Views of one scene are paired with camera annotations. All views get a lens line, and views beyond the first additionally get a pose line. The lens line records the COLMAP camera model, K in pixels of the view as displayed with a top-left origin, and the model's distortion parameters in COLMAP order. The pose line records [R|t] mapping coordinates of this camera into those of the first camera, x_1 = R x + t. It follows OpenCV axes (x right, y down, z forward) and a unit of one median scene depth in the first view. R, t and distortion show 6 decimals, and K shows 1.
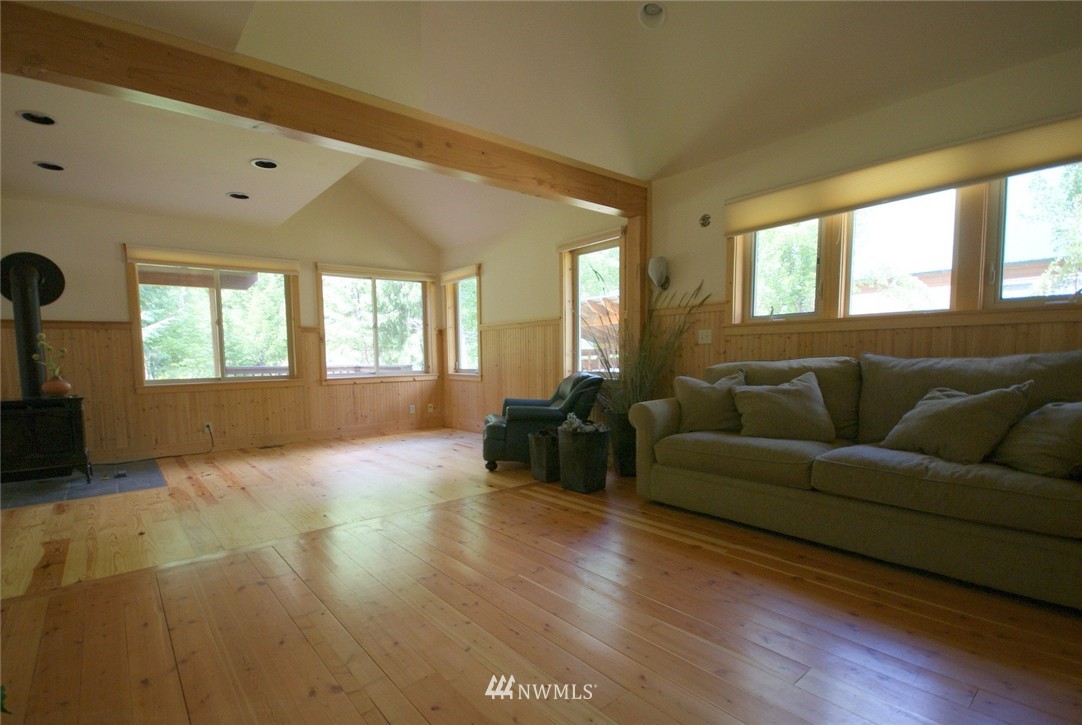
lens RADIAL K [[511.9, 0, 539.1], [0, 511.9, 401.9], [0, 0, 1]] dist [-0.002227, -0.000406]
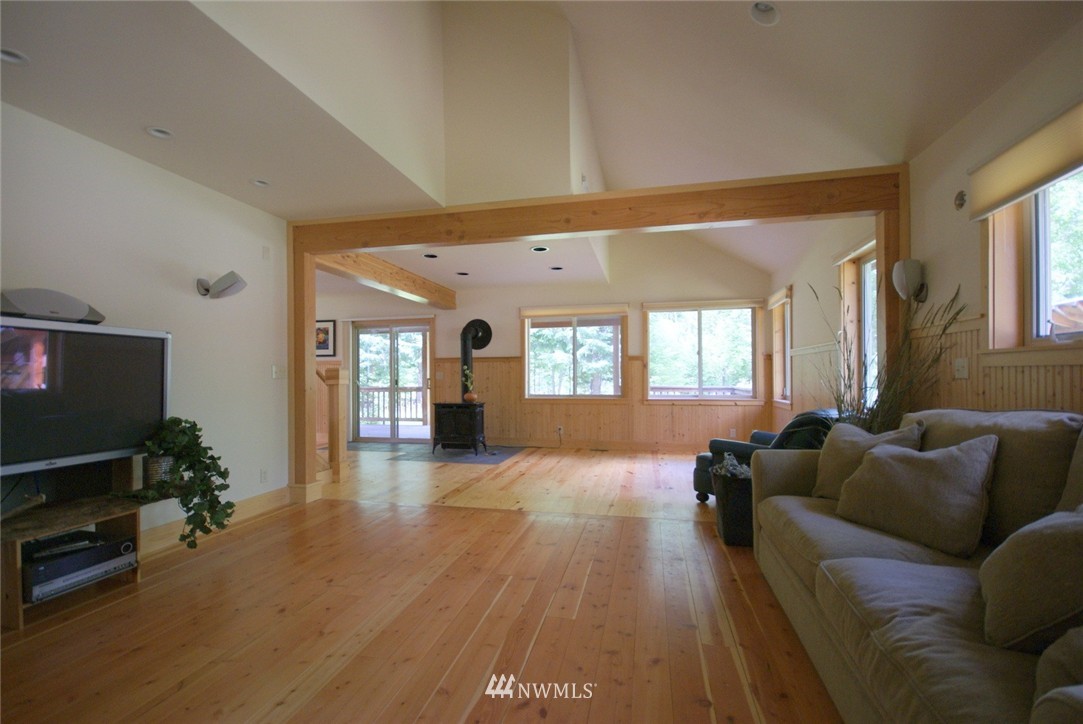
lens RADIAL K [[489.9, 0, 540.6], [0, 489.9, 376.0], [0, 0, 1]] dist [-0.000398, -0.000075]
pose [[0.610415, 0.014399, -0.791951, 0.460222], [-0.079857, 0.995859, -0.043446, -0.041749], [0.788046, 0.089763, 0.609038, 0.162245]]
